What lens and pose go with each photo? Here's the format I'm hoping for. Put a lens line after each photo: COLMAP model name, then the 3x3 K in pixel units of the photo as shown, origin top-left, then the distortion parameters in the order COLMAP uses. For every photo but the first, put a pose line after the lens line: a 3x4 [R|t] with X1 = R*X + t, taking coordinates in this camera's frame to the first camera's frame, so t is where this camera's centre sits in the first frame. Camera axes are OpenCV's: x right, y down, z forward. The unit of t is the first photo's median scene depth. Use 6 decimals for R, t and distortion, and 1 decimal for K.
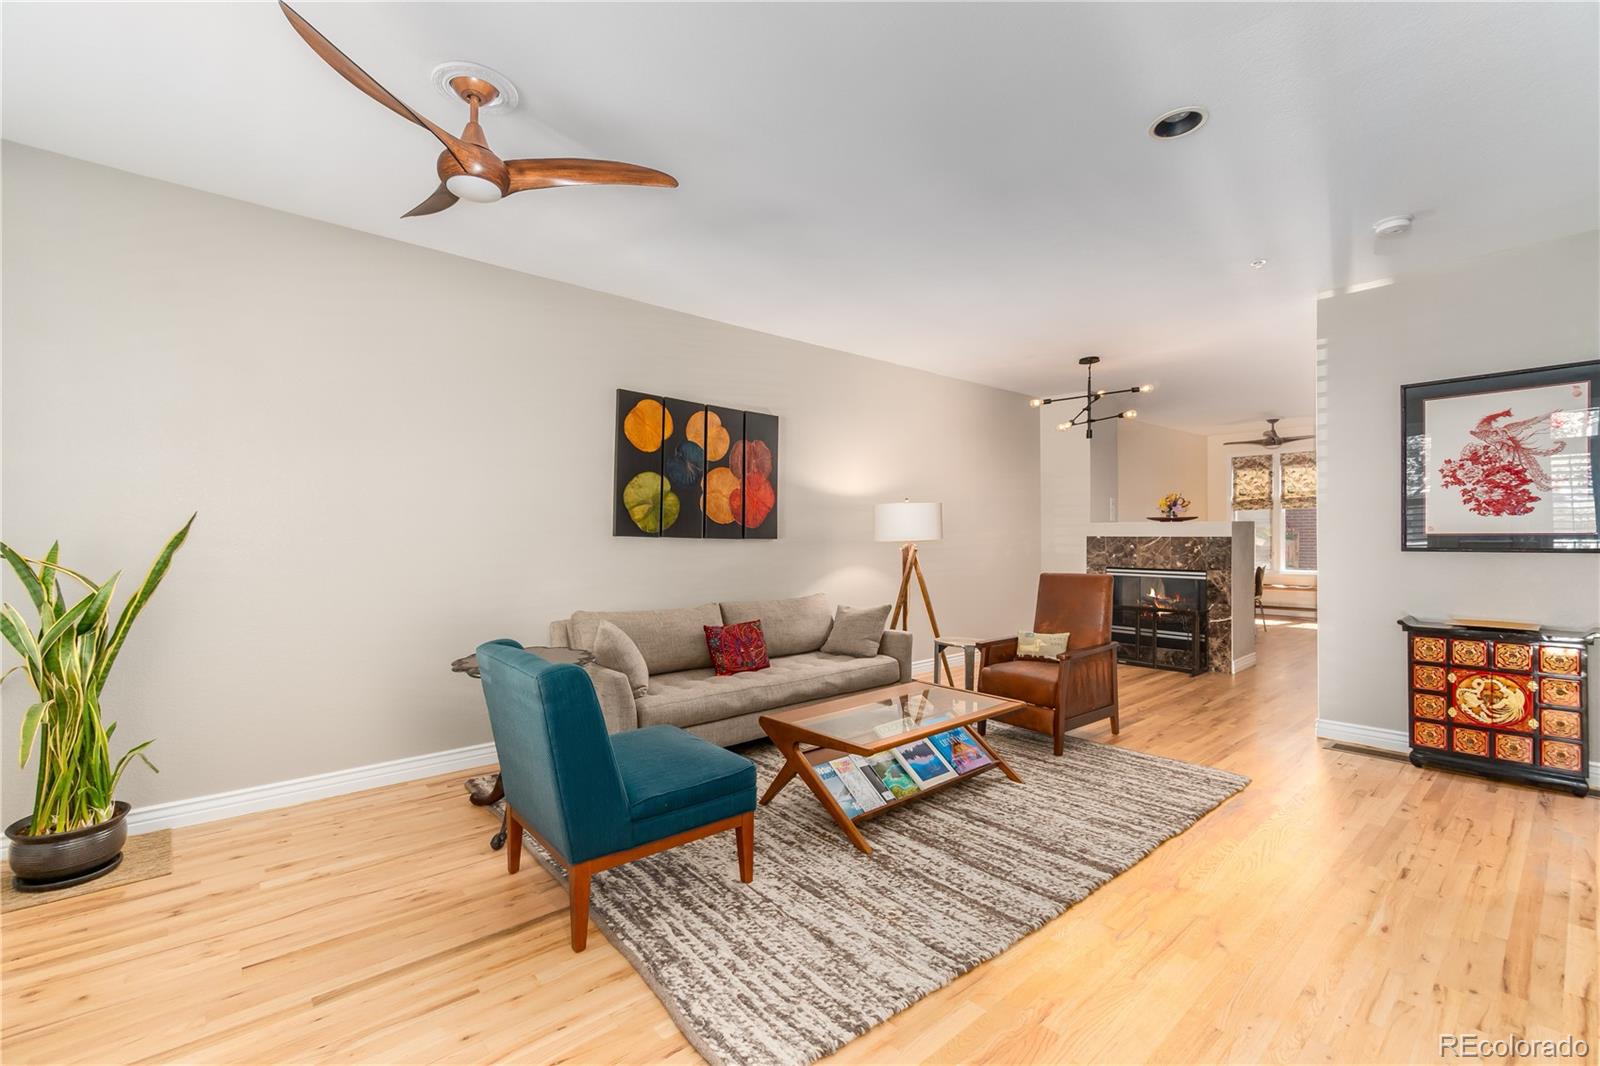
lens RADIAL K [[693.5, 0, 789.3], [0, 693.5, 536.0], [0, 0, 1]] dist [-0.002534, -0.000129]
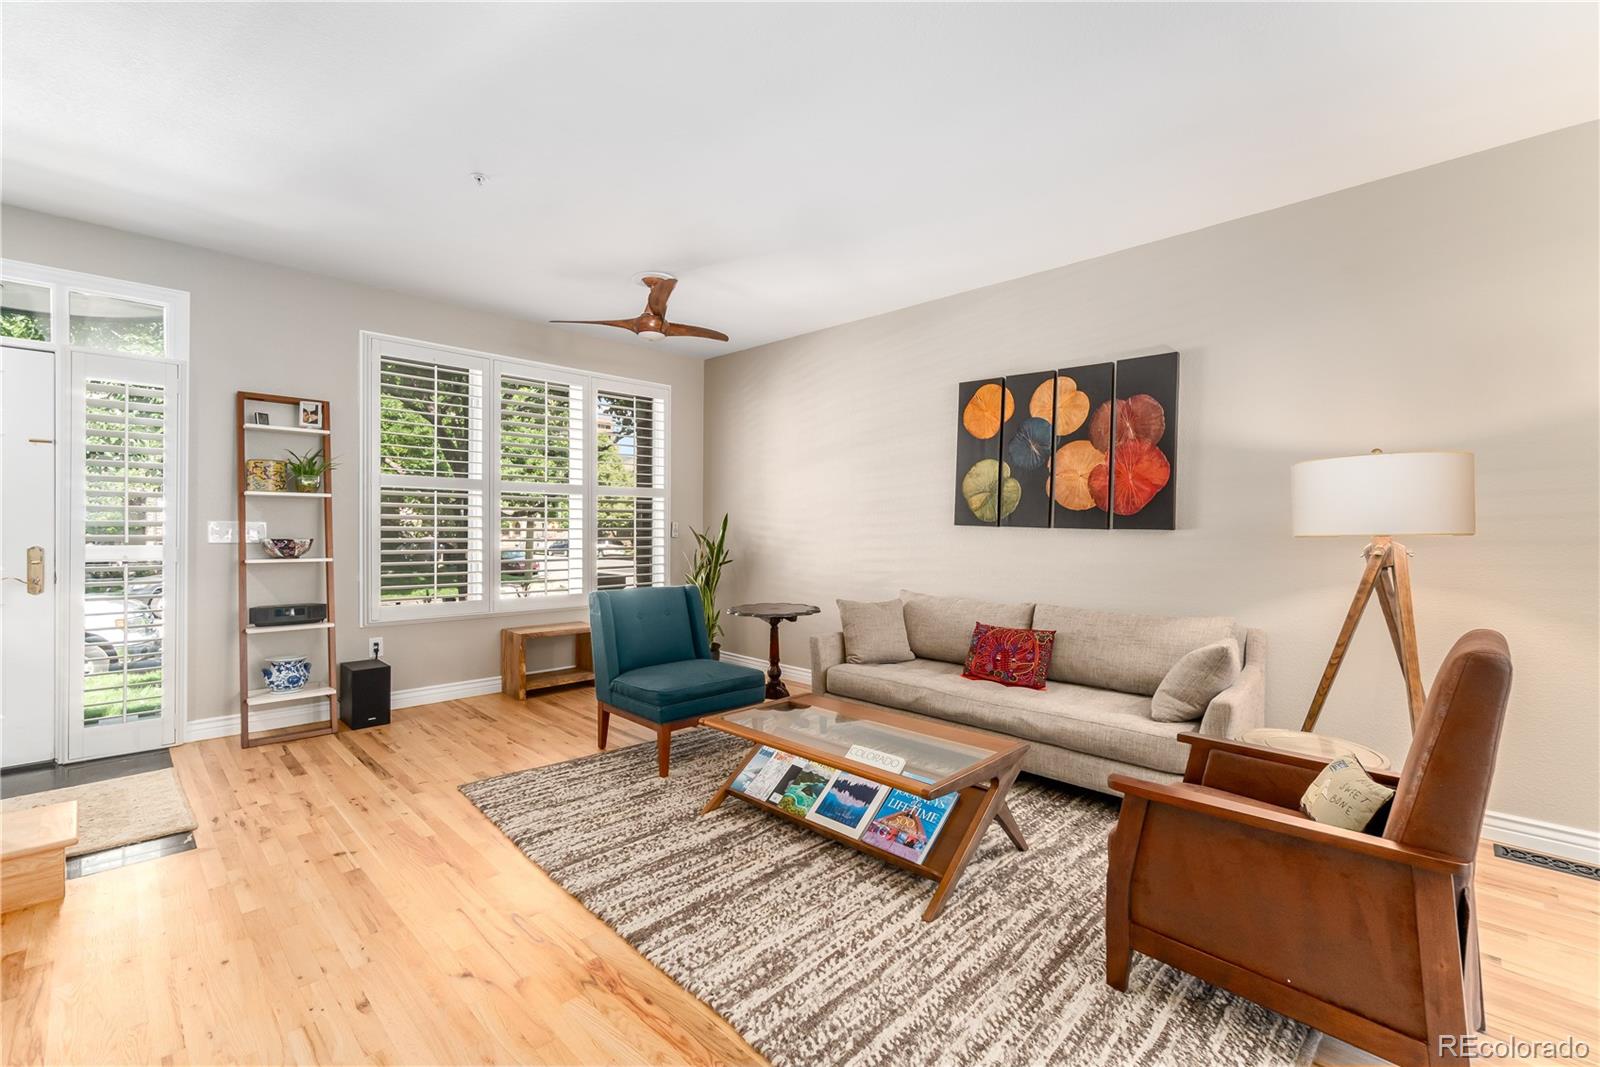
lens RADIAL K [[693.5, 0, 788.7], [0, 693.5, 530.0], [0, 0, 1]] dist [-0.002534, -0.000129]
pose [[0.064486, 0.008005, -0.997887, 1.009781], [-0.002038, 0.999967, 0.007890, 0.000033], [0.997917, 0.001524, 0.064500, 0.887115]]
